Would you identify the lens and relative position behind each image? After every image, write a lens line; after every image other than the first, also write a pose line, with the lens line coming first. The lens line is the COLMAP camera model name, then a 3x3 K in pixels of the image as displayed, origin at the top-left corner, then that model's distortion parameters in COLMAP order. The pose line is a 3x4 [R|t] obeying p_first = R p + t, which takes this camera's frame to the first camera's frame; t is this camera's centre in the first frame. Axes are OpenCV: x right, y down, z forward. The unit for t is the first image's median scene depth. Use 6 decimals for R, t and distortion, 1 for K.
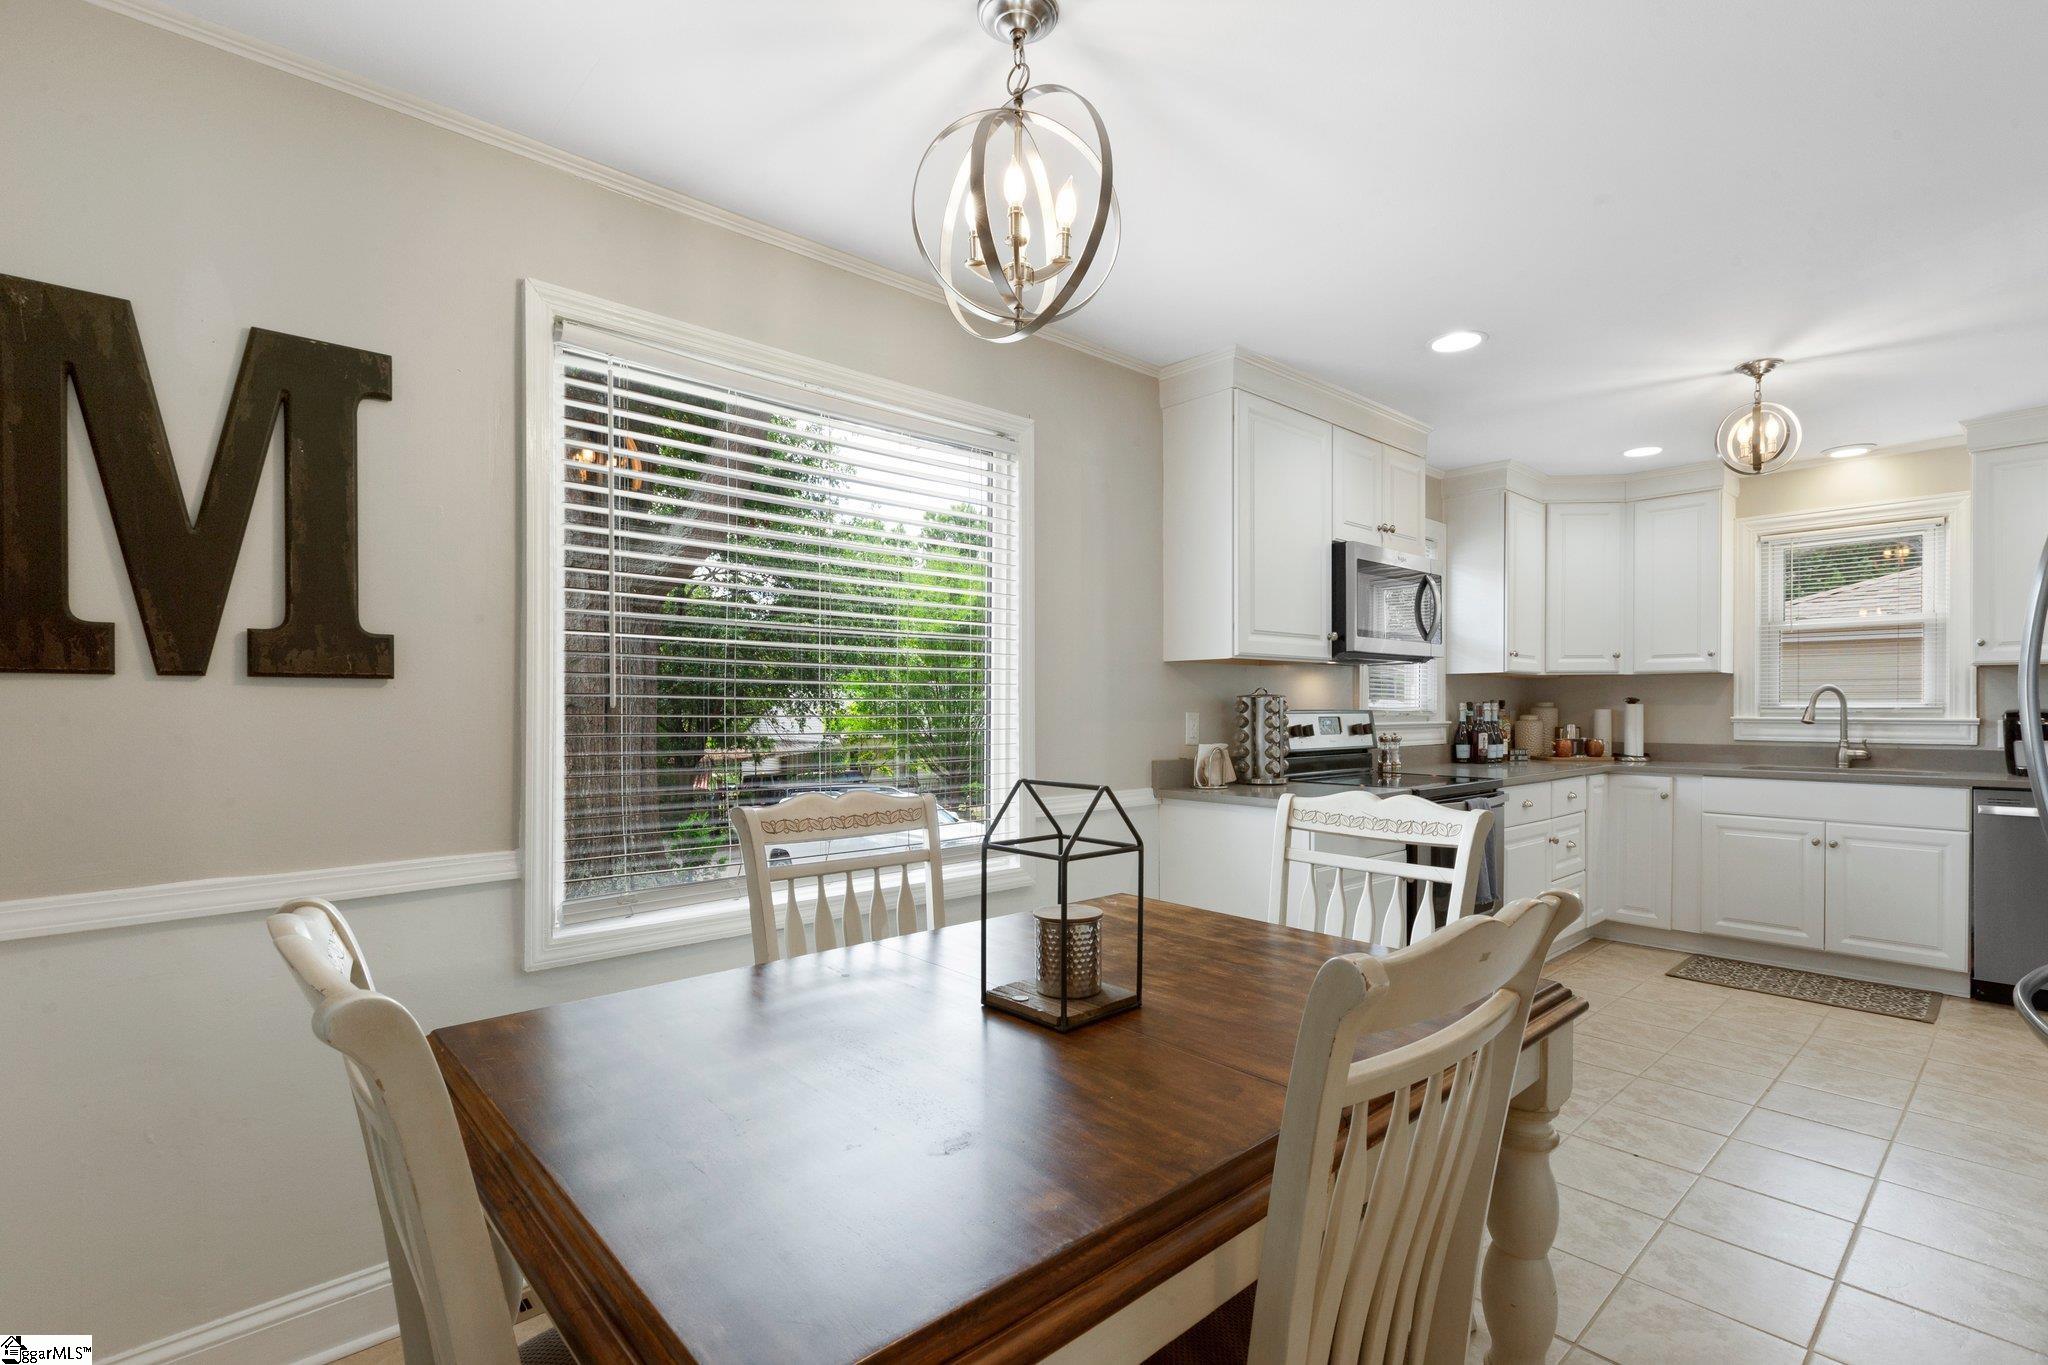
lens RADIAL K [[929.3, 0, 1018.5], [0, 929.3, 714.0], [0, 0, 1]] dist [0.003751, -0.002747]
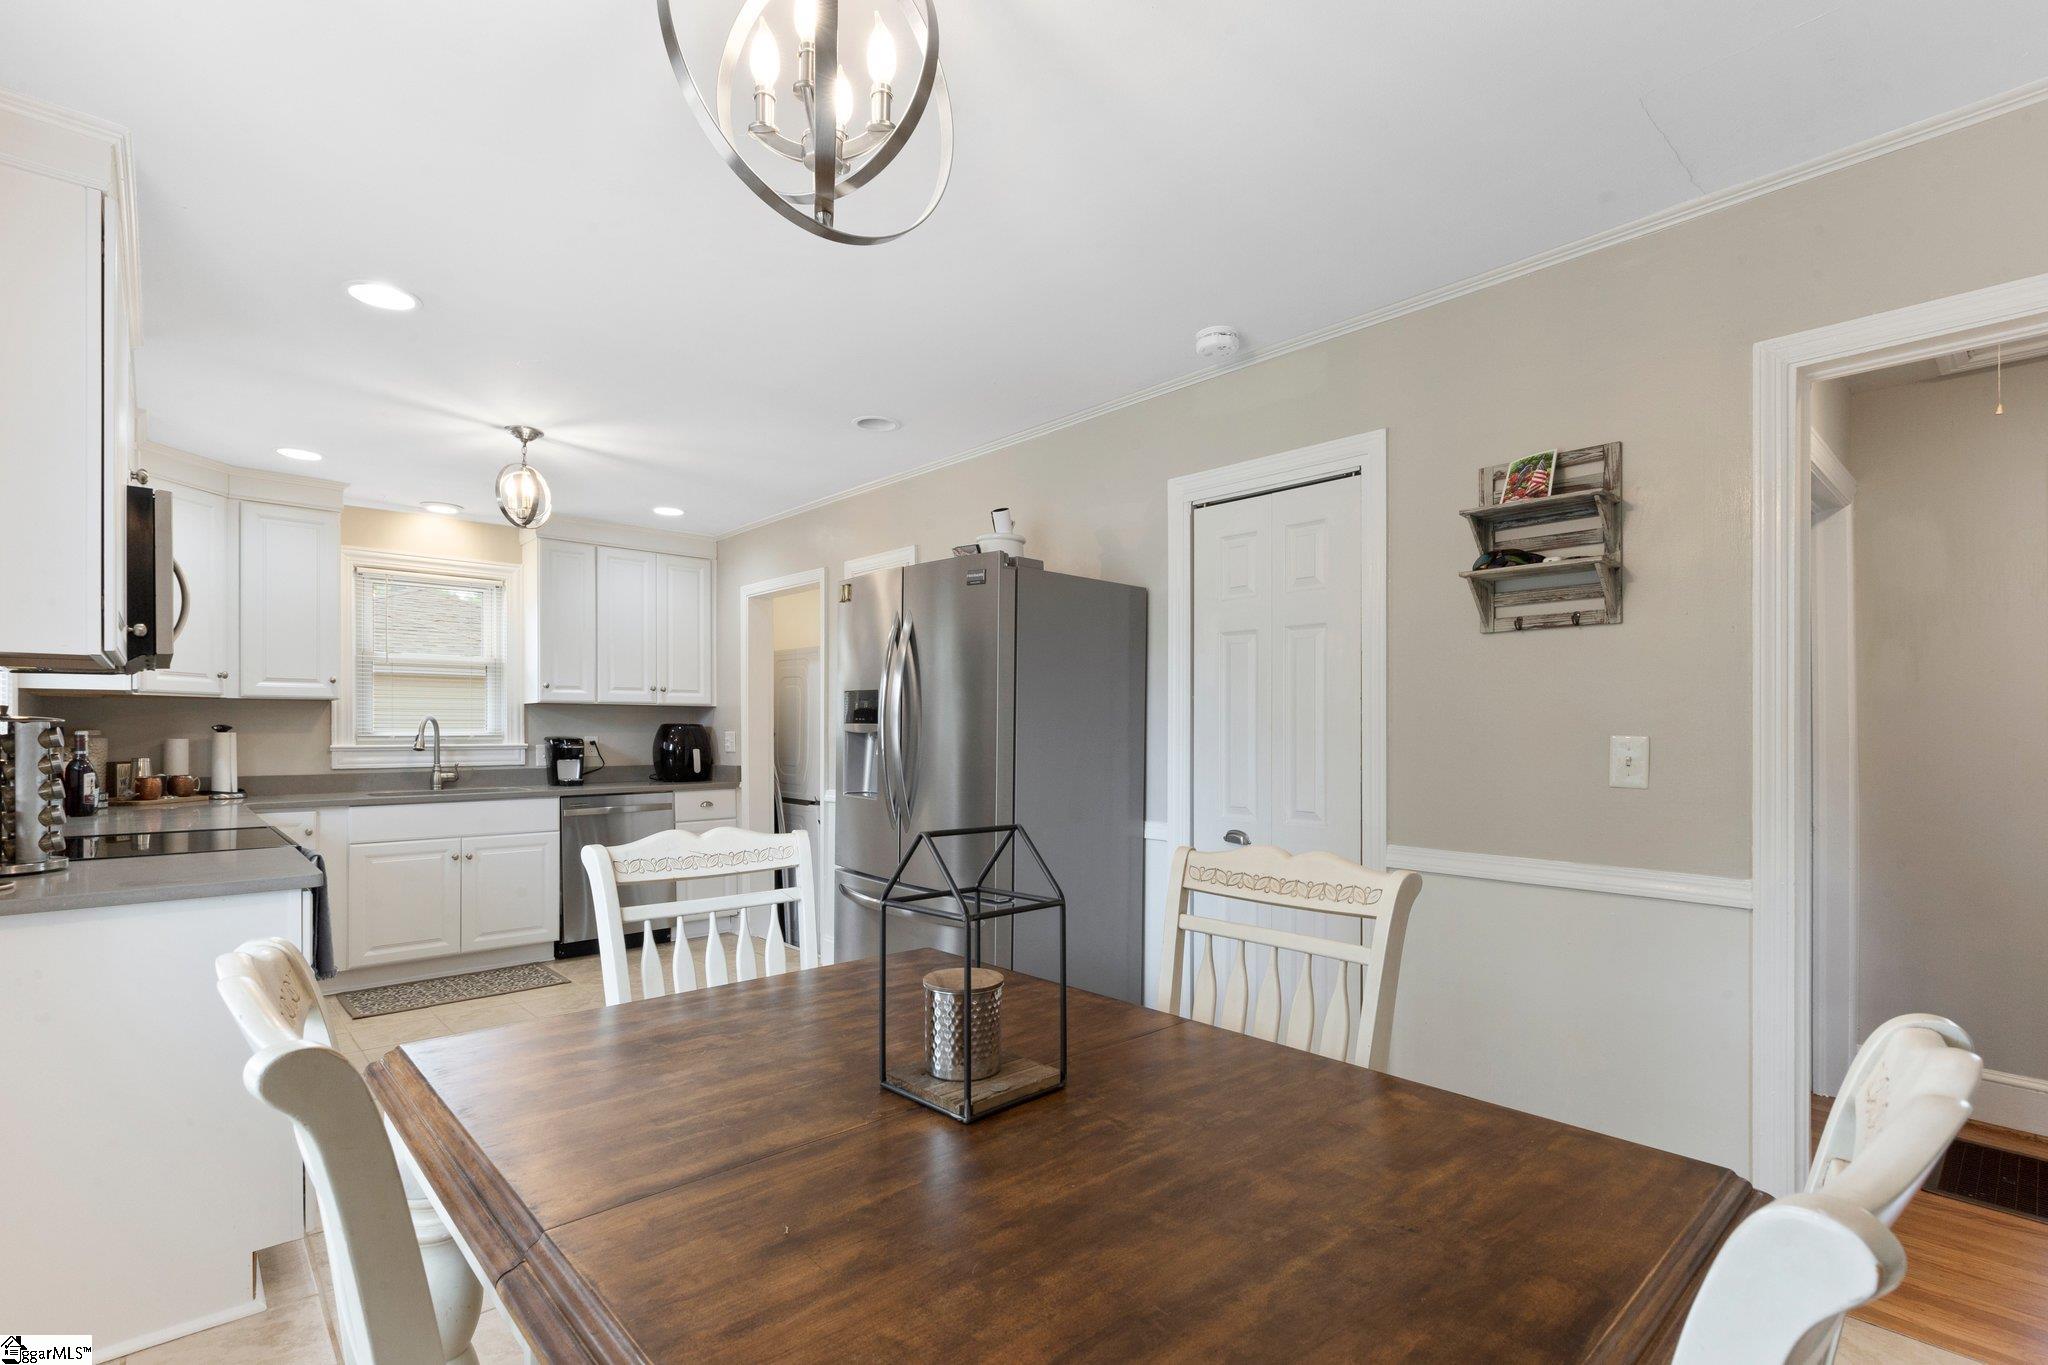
lens RADIAL K [[929.3, 0, 1045.3], [0, 929.3, 723.3], [0, 0, 1]] dist [0.003751, -0.002747]
pose [[-0.026096, 0.010222, 0.999607, -0.254392], [0.009254, 0.999907, -0.009983, -0.003806], [-0.999617, 0.008990, -0.026188, 0.301726]]
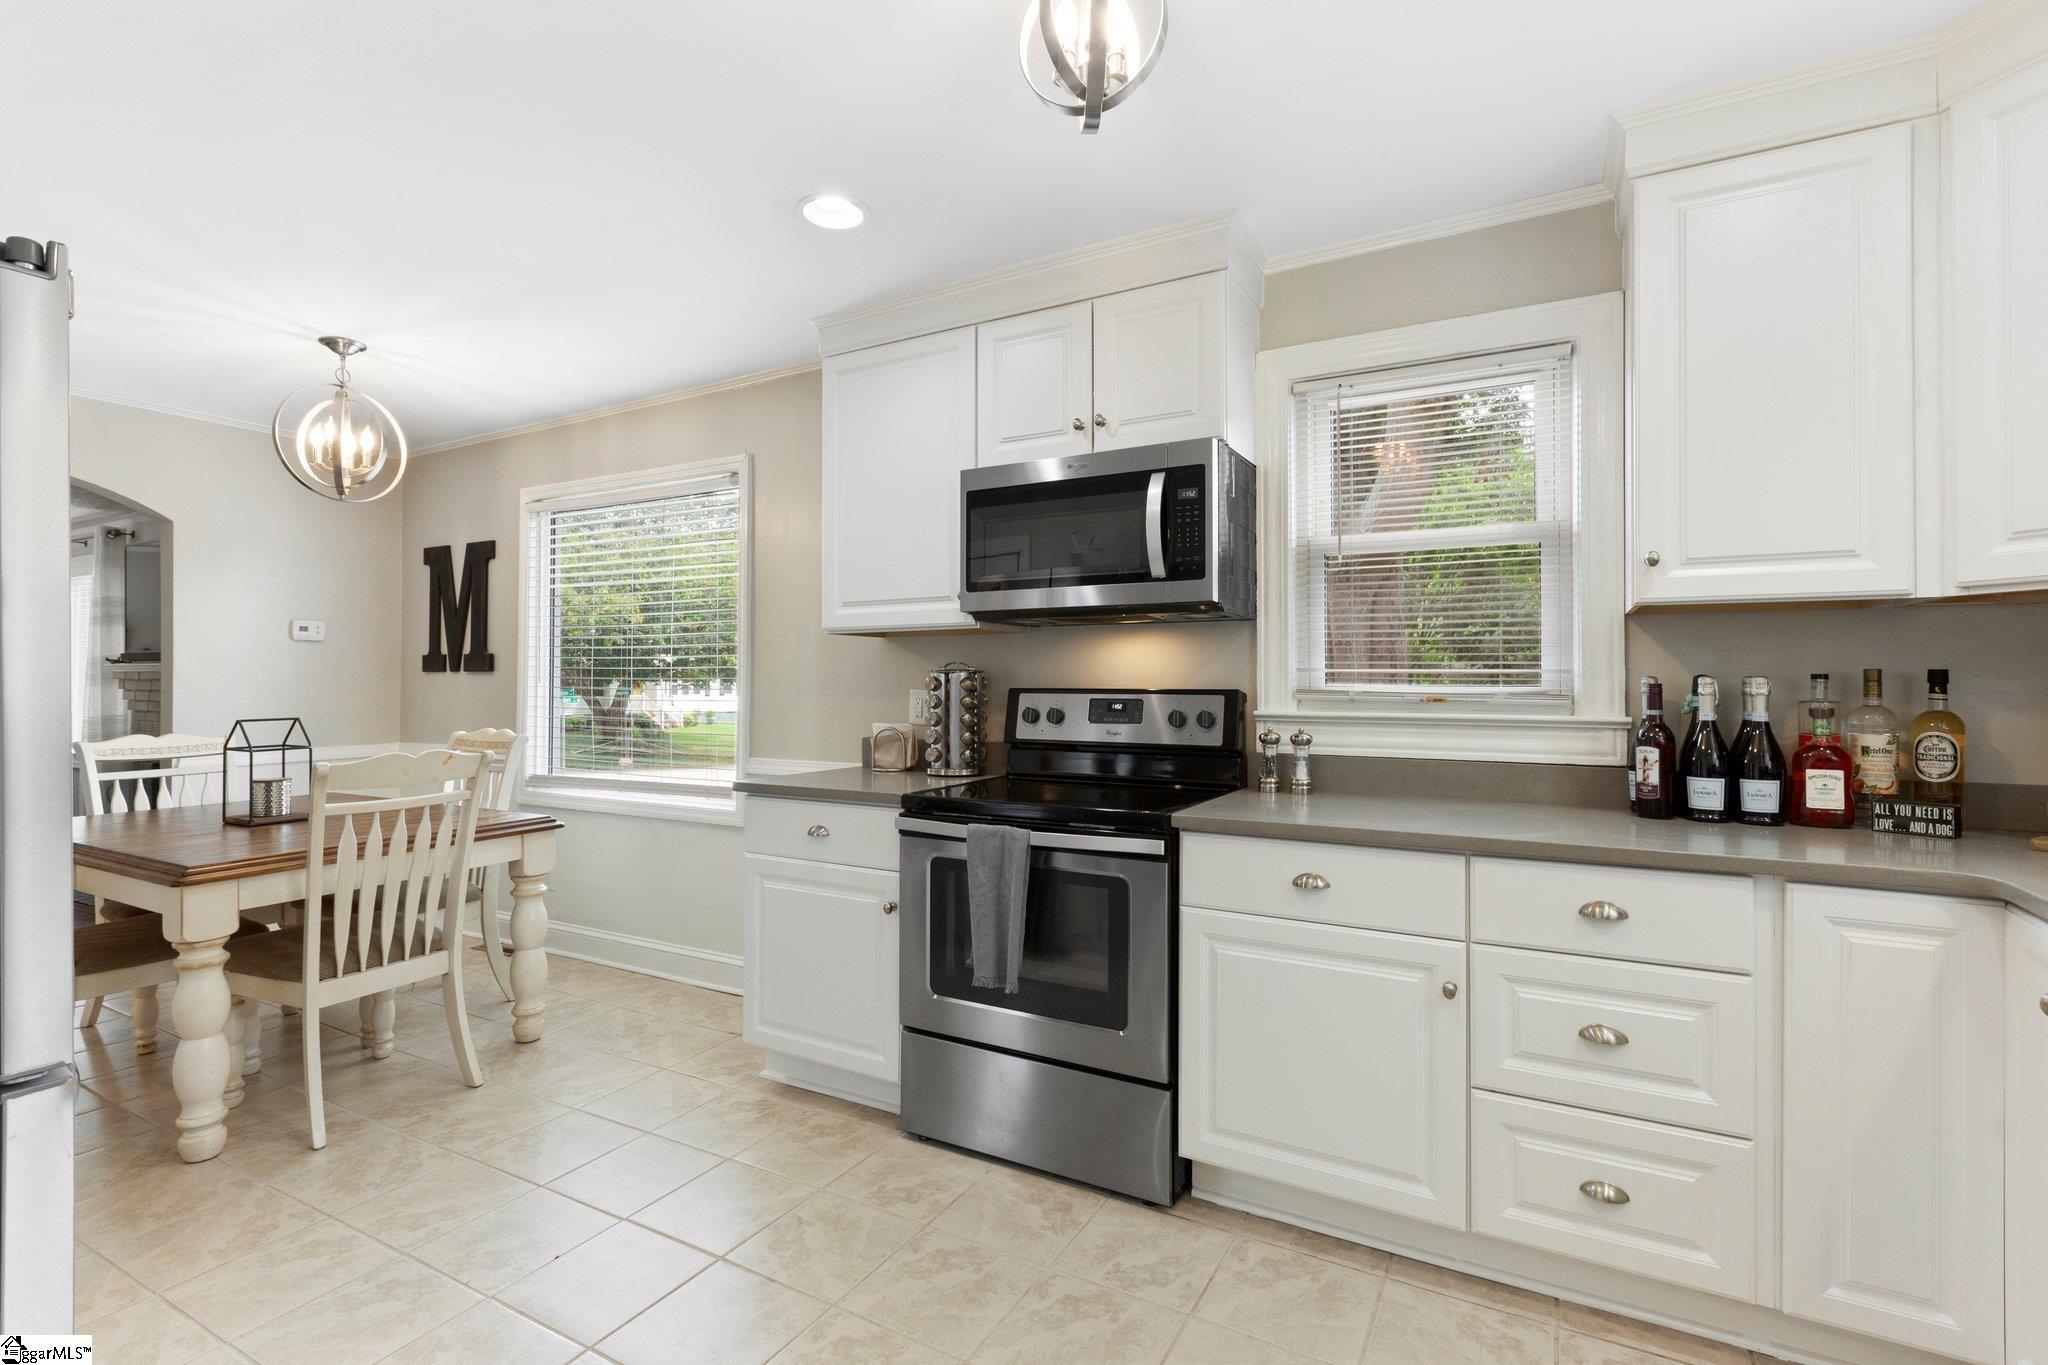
lens RADIAL K [[929.3, 0, 1044.9], [0, 929.3, 677.5], [0, 0, 1]] dist [0.003751, -0.002747]
pose [[0.336341, -0.002031, -0.941738, 0.872960], [-0.006918, 0.999965, -0.004627, -0.008487], [0.941715, 0.008071, 0.336315, 0.631355]]
